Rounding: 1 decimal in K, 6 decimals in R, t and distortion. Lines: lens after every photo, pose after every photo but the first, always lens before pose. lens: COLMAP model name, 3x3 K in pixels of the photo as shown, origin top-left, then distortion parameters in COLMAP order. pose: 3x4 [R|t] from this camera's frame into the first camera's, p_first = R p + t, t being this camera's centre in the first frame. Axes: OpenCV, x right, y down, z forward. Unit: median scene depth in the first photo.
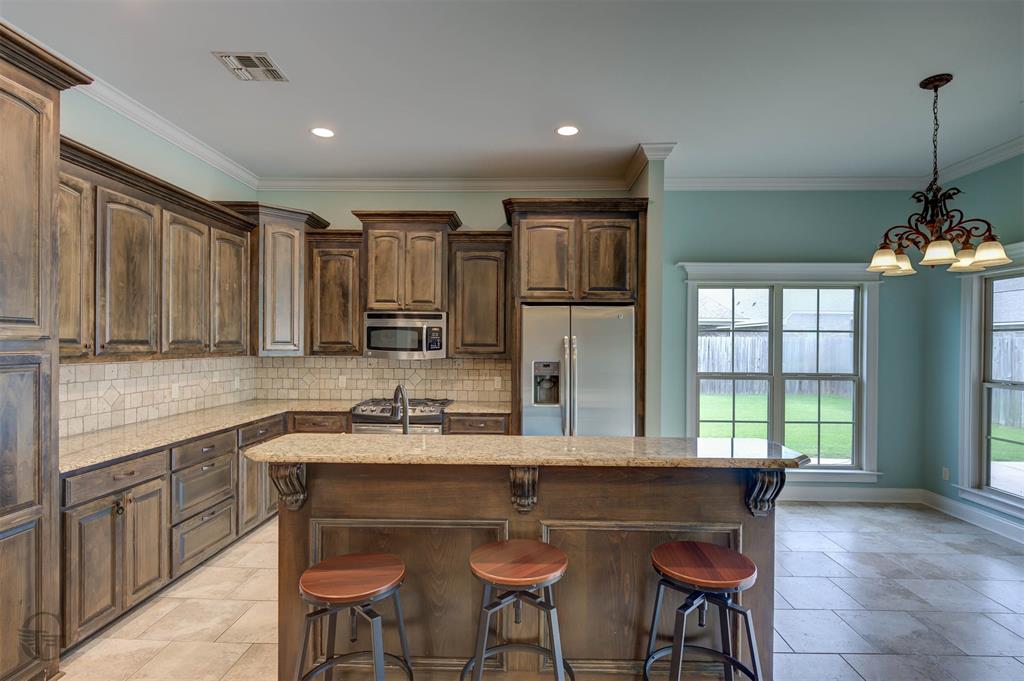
lens RADIAL K [[528.3, 0, 523.8], [0, 528.3, 344.4], [0, 0, 1]] dist [0.010614, -0.003224]
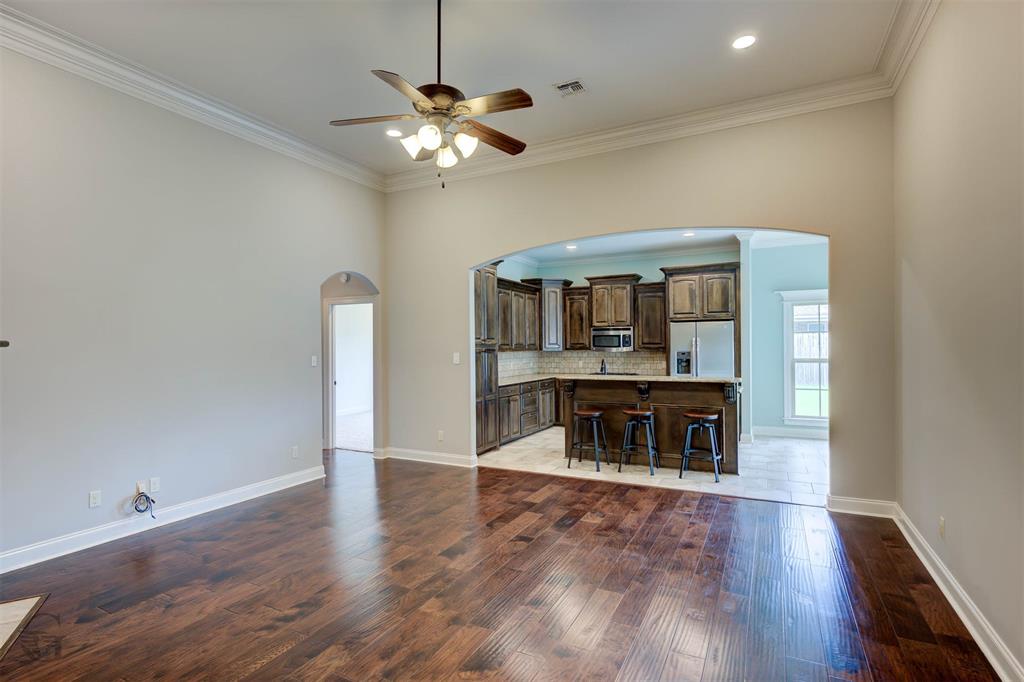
lens RADIAL K [[528.3, 0, 511.5], [0, 528.3, 343.4], [0, 0, 1]] dist [0.010614, -0.003224]
pose [[0.900932, -0.017324, -0.433614, 0.297463], [0.015974, 0.999850, -0.006756, 0.005169], [0.433666, -0.000840, 0.901073, -0.944856]]
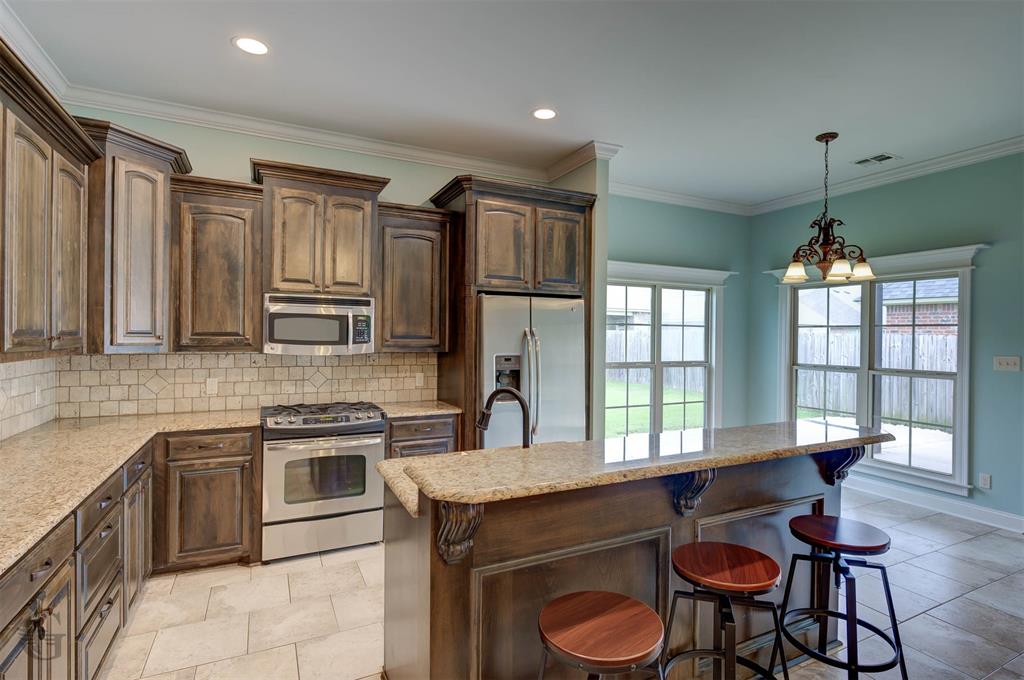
lens RADIAL K [[528.3, 0, 540.3], [0, 528.3, 337.7], [0, 0, 1]] dist [0.010614, -0.003224]
pose [[0.872382, 0.000466, 0.488825, -0.346978], [-0.003455, 0.999980, 0.005213, -0.003537], [-0.488813, -0.006237, 0.872366, 0.147681]]
